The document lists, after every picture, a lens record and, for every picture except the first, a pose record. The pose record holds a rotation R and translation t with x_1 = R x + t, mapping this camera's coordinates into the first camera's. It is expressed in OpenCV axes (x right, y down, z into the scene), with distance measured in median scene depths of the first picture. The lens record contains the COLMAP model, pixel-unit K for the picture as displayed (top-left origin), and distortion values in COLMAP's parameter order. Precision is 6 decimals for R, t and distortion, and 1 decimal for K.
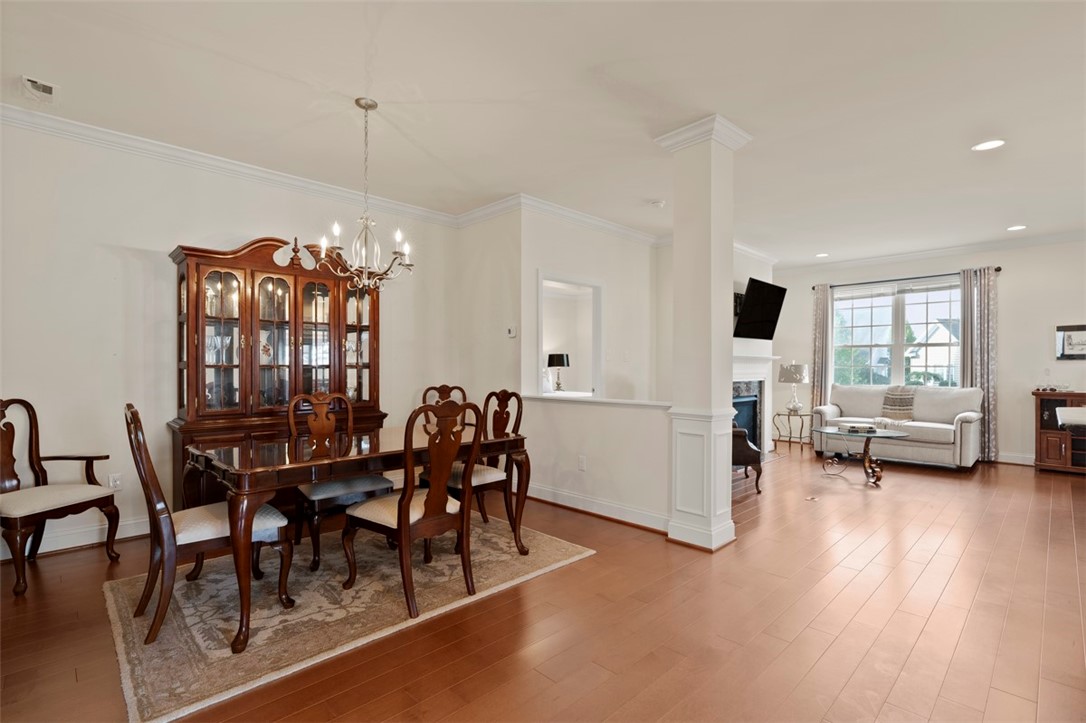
lens RADIAL K [[508.4, 0, 517.0], [0, 508.4, 367.2], [0, 0, 1]] dist [-0.000454, 0.000188]
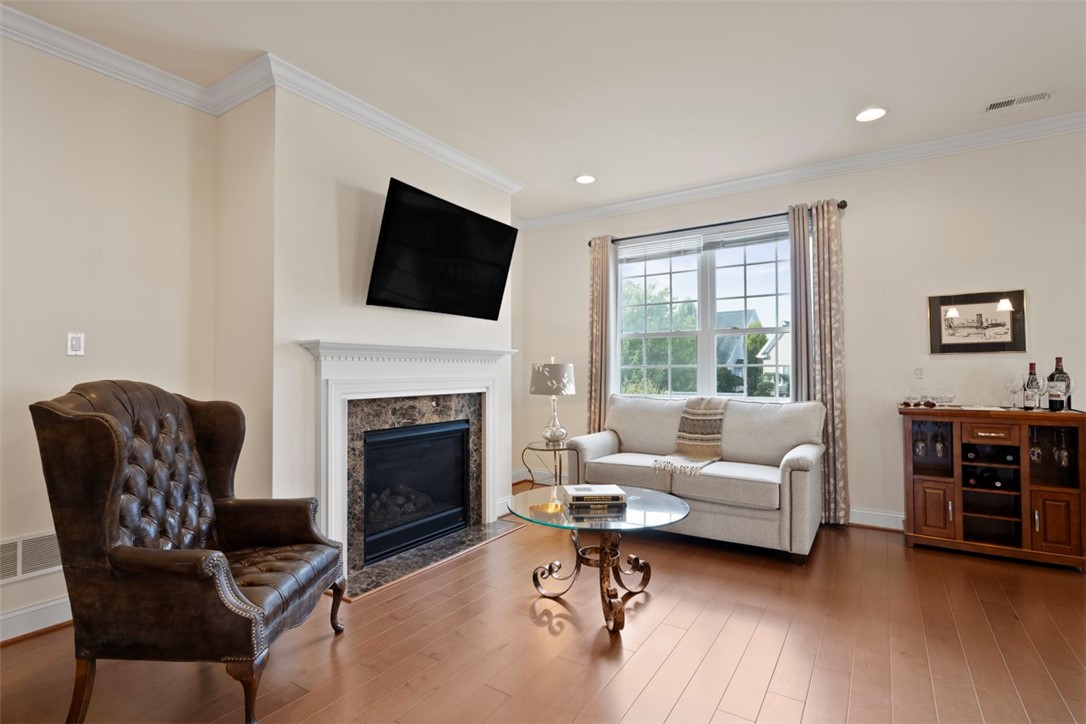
lens RADIAL K [[514.3, 0, 508.3], [0, 514.3, 357.7], [0, 0, 1]] dist [-0.001575, 0.000658]
pose [[0.982027, -0.001966, 0.188732, 0.438147], [0.006656, 0.999685, -0.024216, 0.002181], [-0.188624, 0.025037, 0.981730, 0.476493]]
